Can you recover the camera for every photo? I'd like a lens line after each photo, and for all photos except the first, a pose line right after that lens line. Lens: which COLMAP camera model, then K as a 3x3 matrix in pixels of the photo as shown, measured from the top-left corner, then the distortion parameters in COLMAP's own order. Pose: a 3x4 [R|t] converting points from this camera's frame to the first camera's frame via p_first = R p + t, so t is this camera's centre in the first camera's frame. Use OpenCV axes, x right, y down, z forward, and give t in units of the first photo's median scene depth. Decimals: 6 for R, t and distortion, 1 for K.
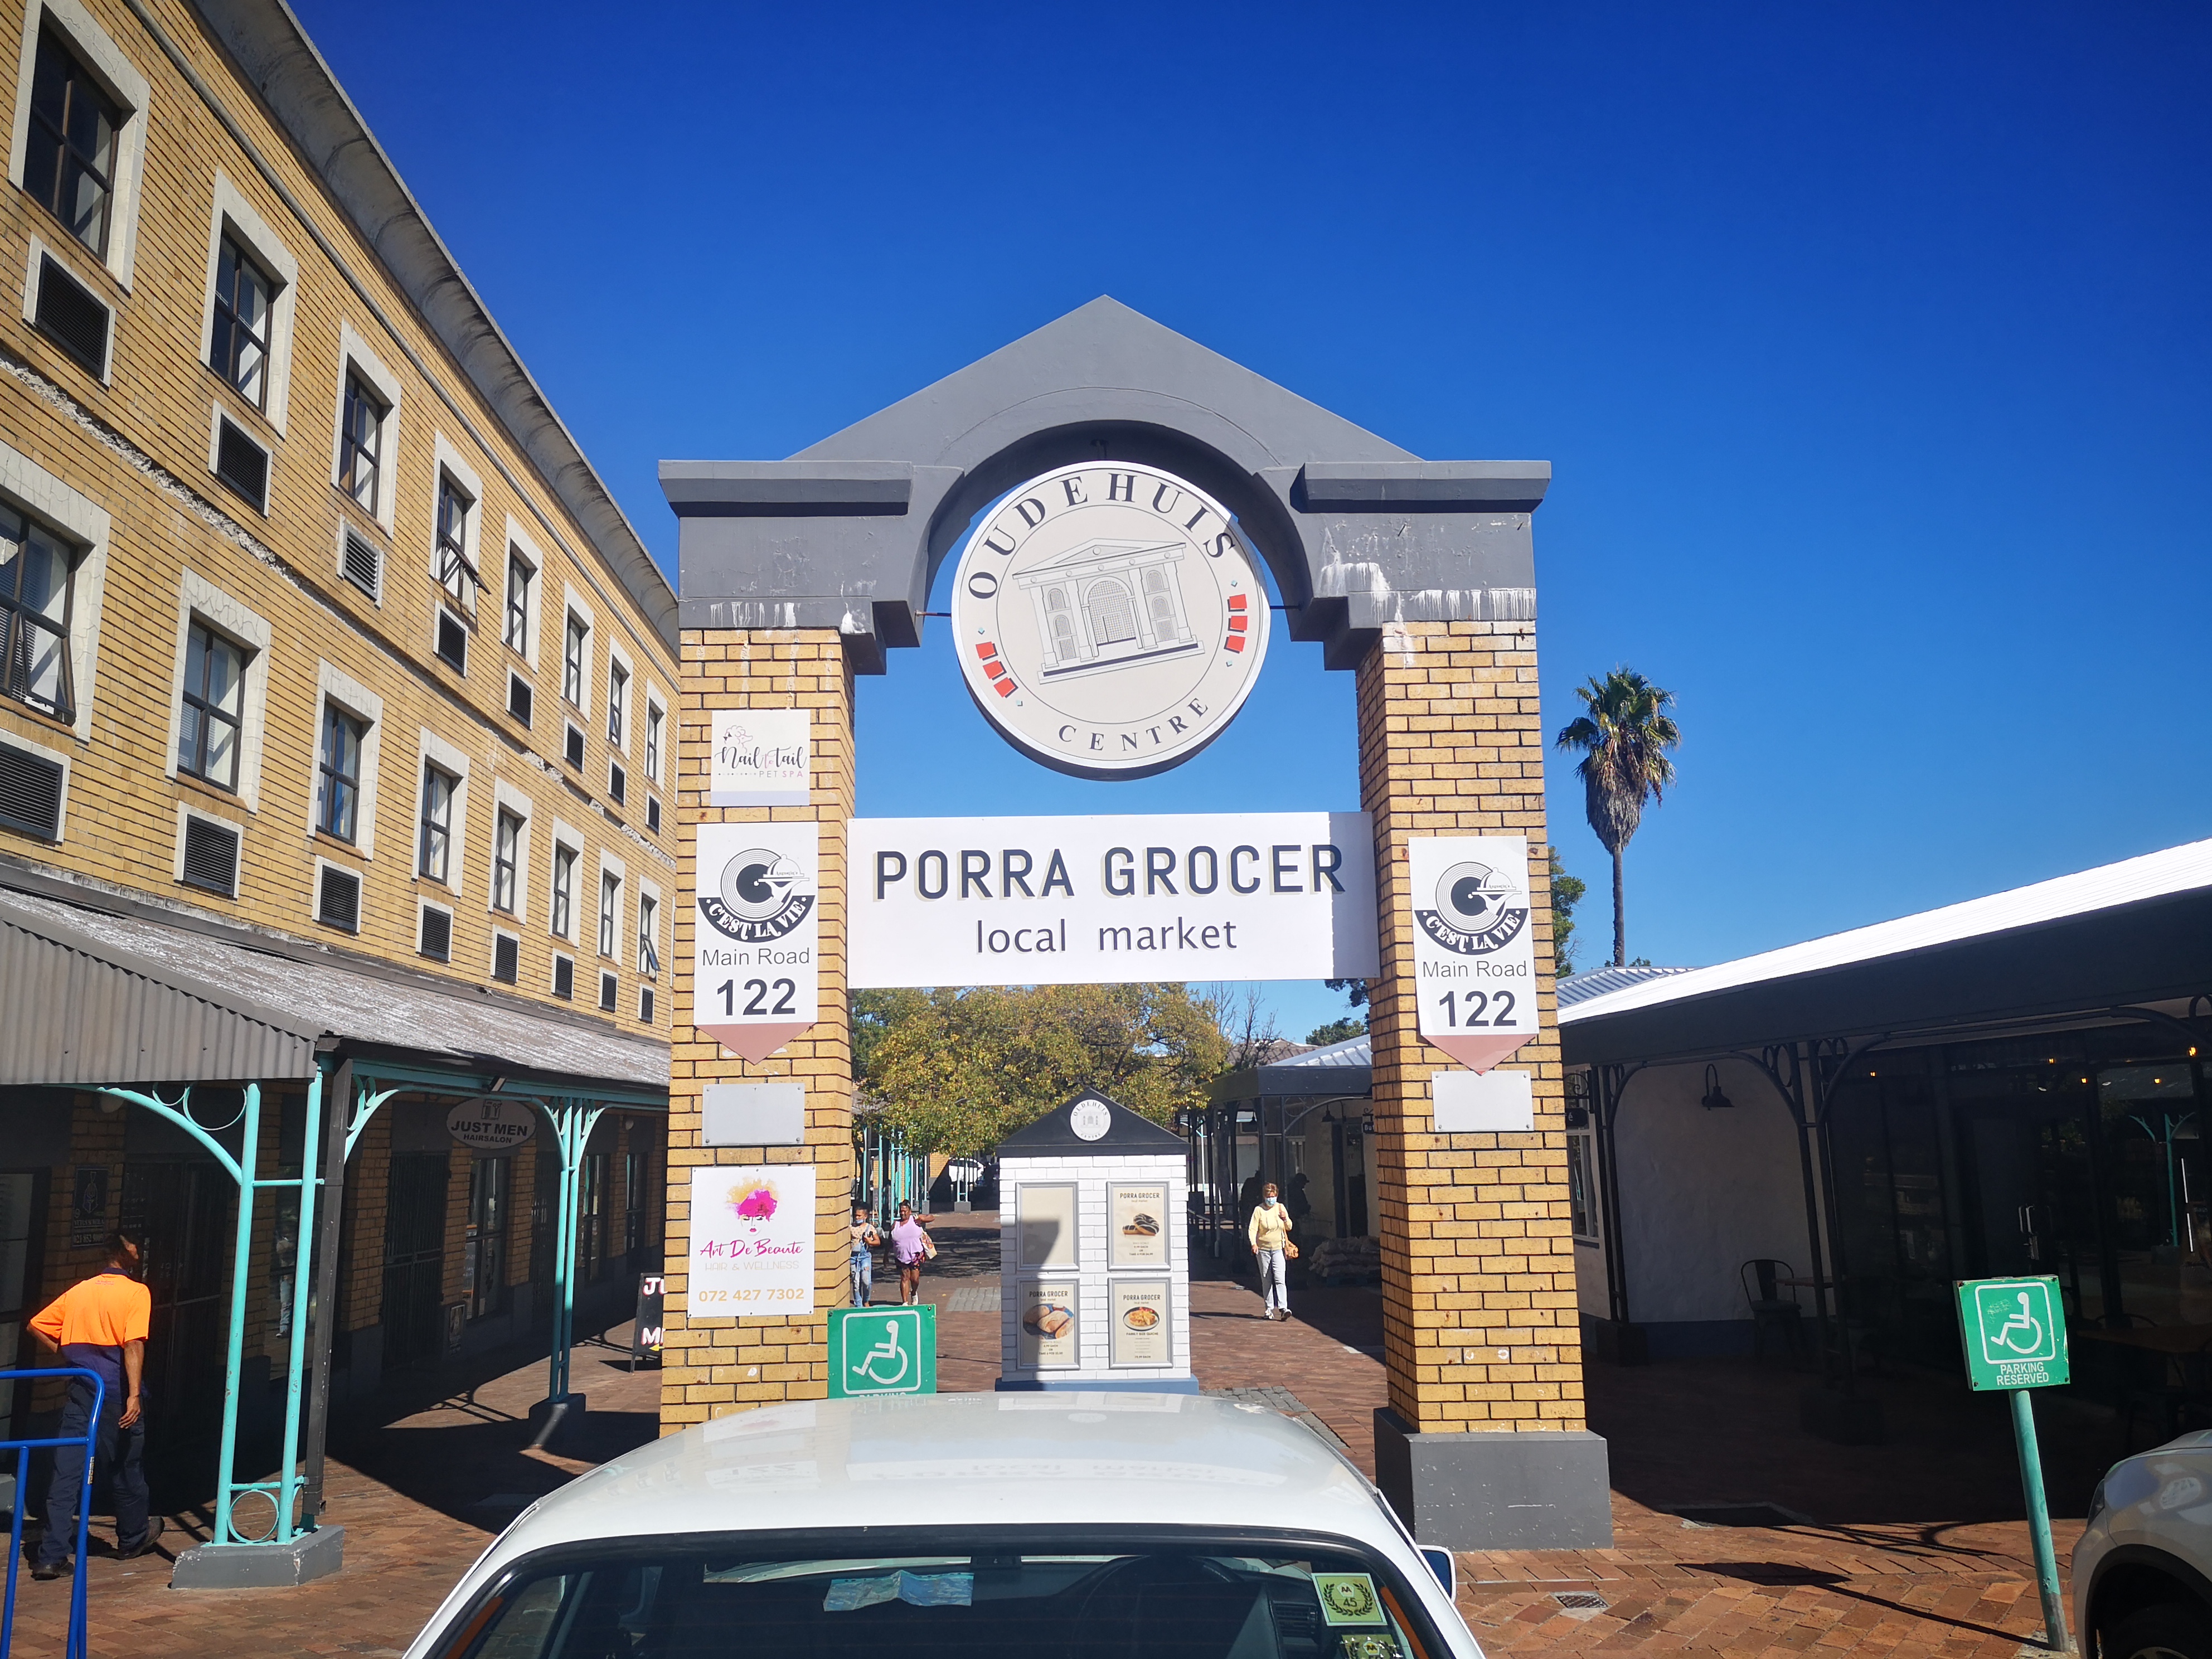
lens RADIAL K [[1757.2, 0, 1106.0], [0, 1757.2, 829.5], [0, 0, 1]] dist [0.070000, -0.003791]
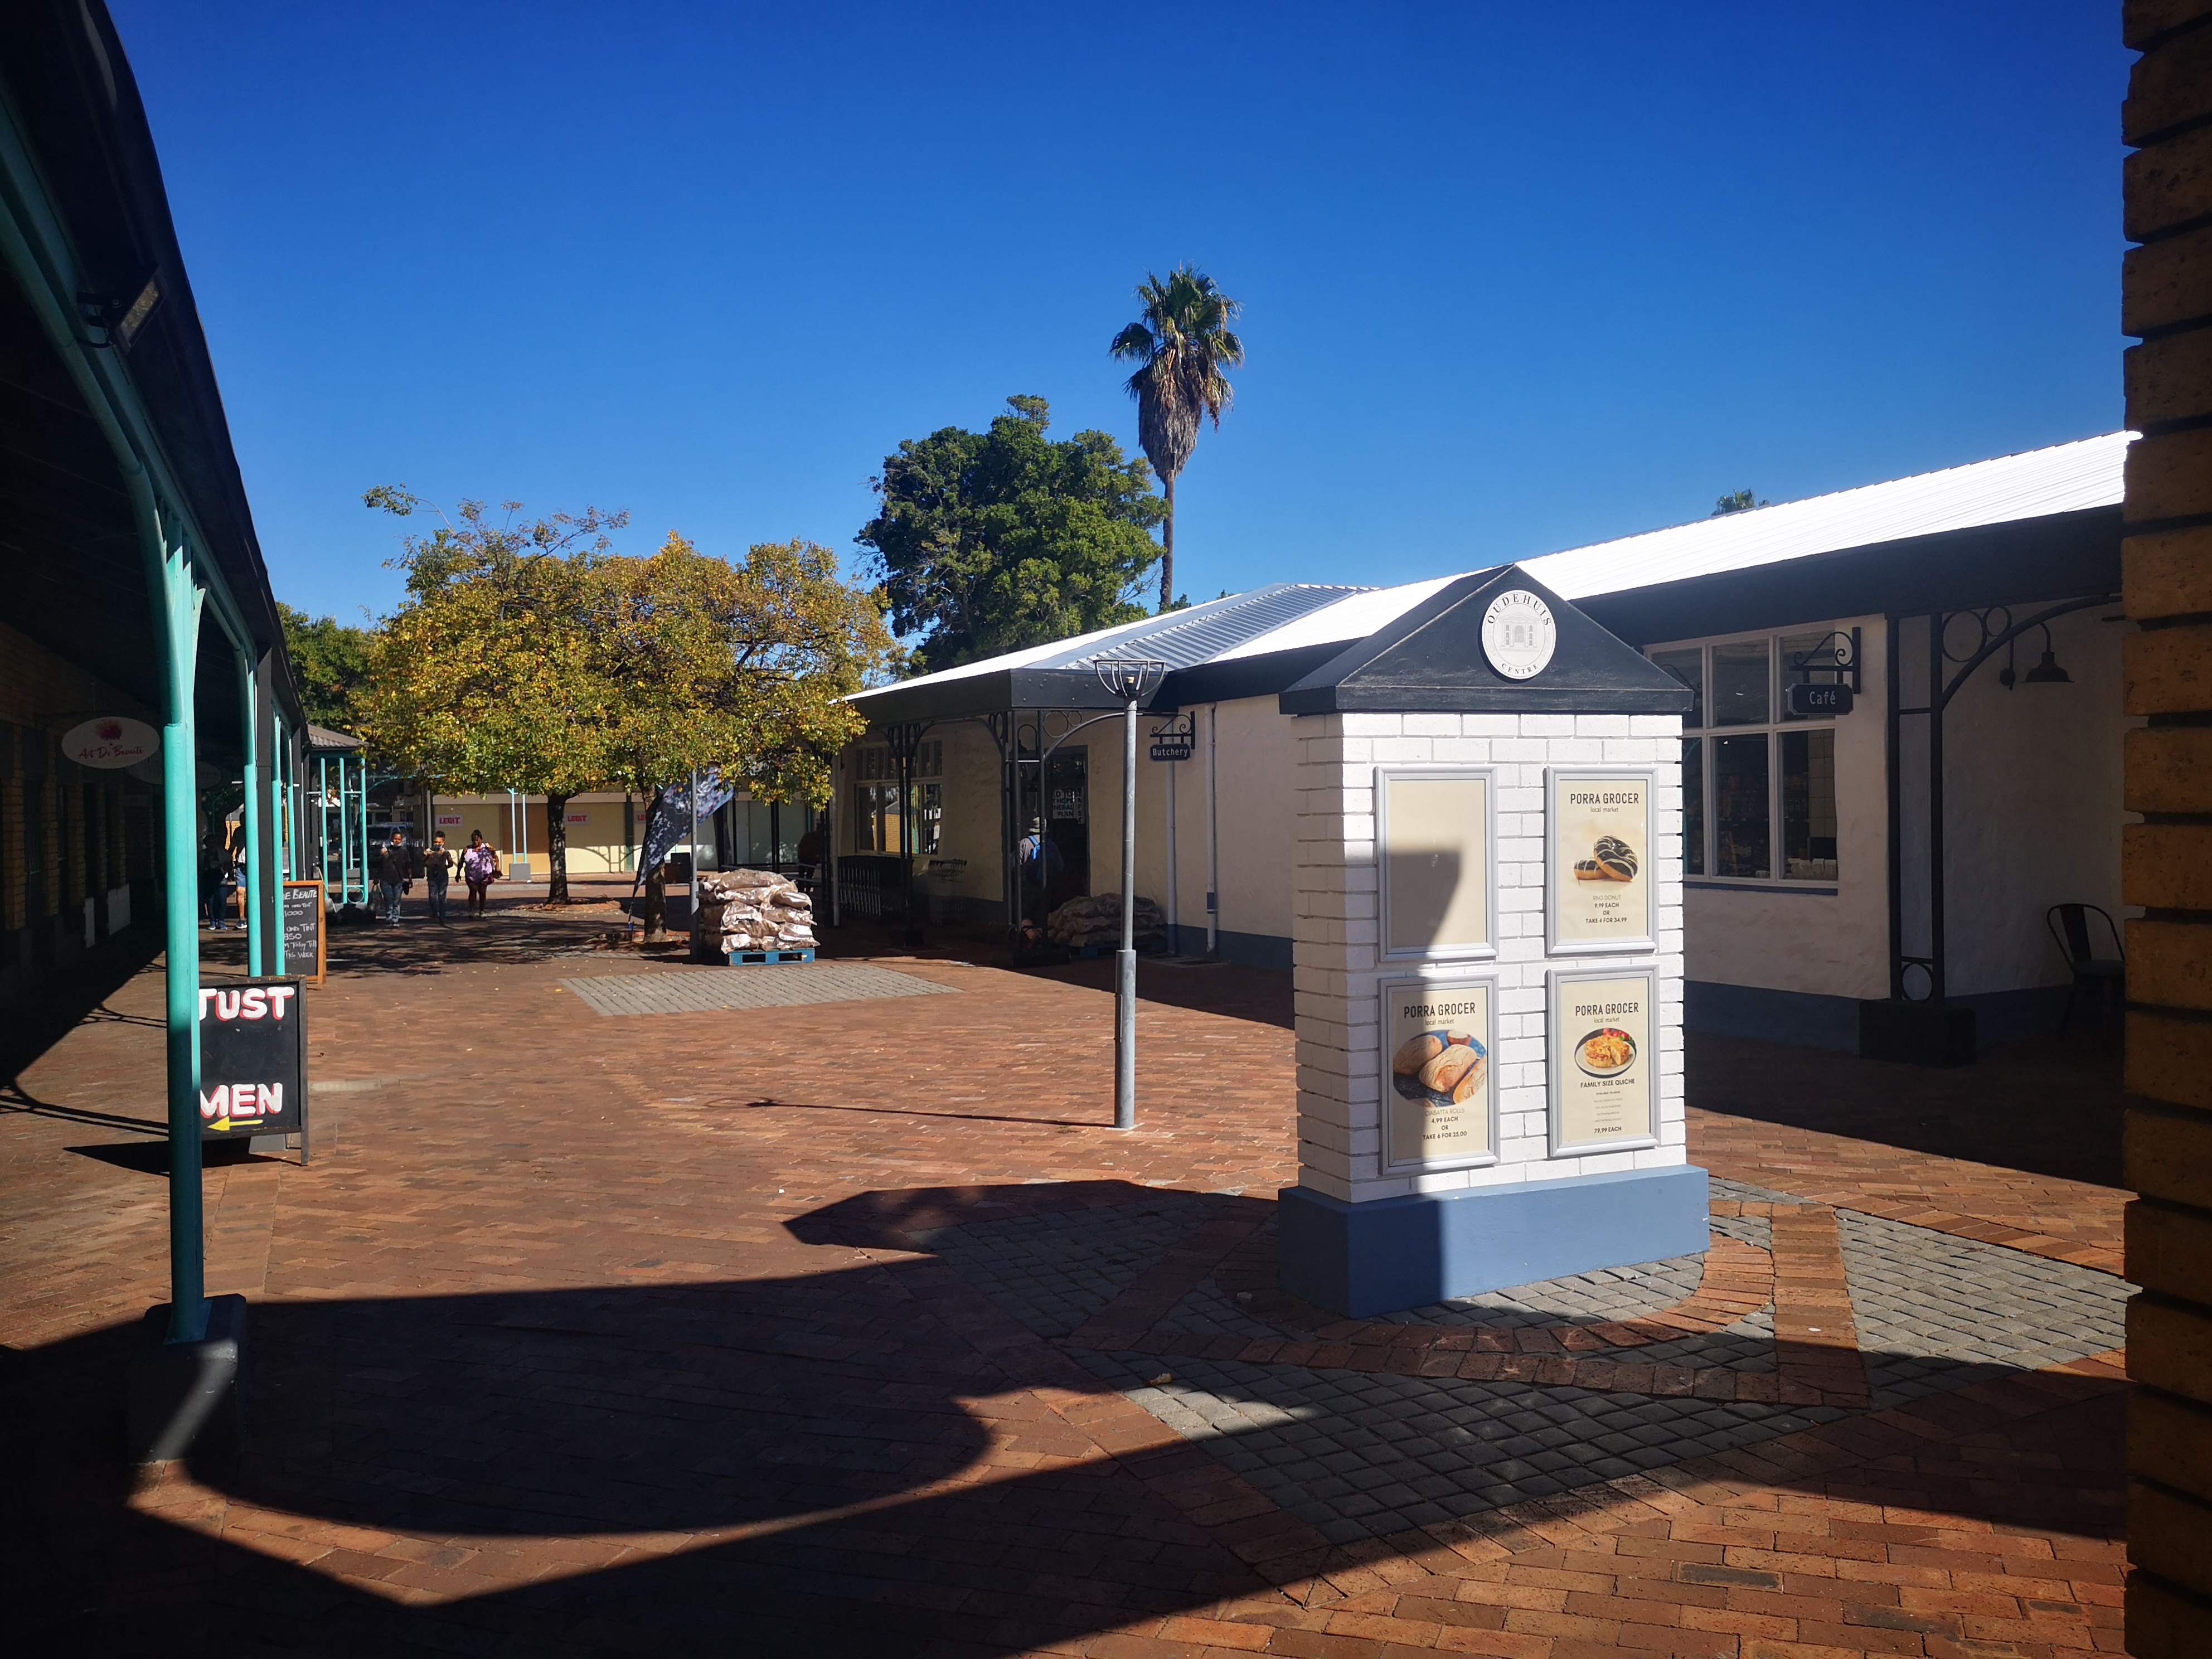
lens RADIAL K [[1757.2, 0, 1106.0], [0, 1757.2, 829.5], [0, 0, 1]] dist [0.070000, -0.003791]
pose [[0.932605, -0.003379, 0.360883, -0.271380], [-0.063103, 0.983025, 0.172277, 0.144389], [-0.355339, -0.183439, 0.916561, 0.620773]]
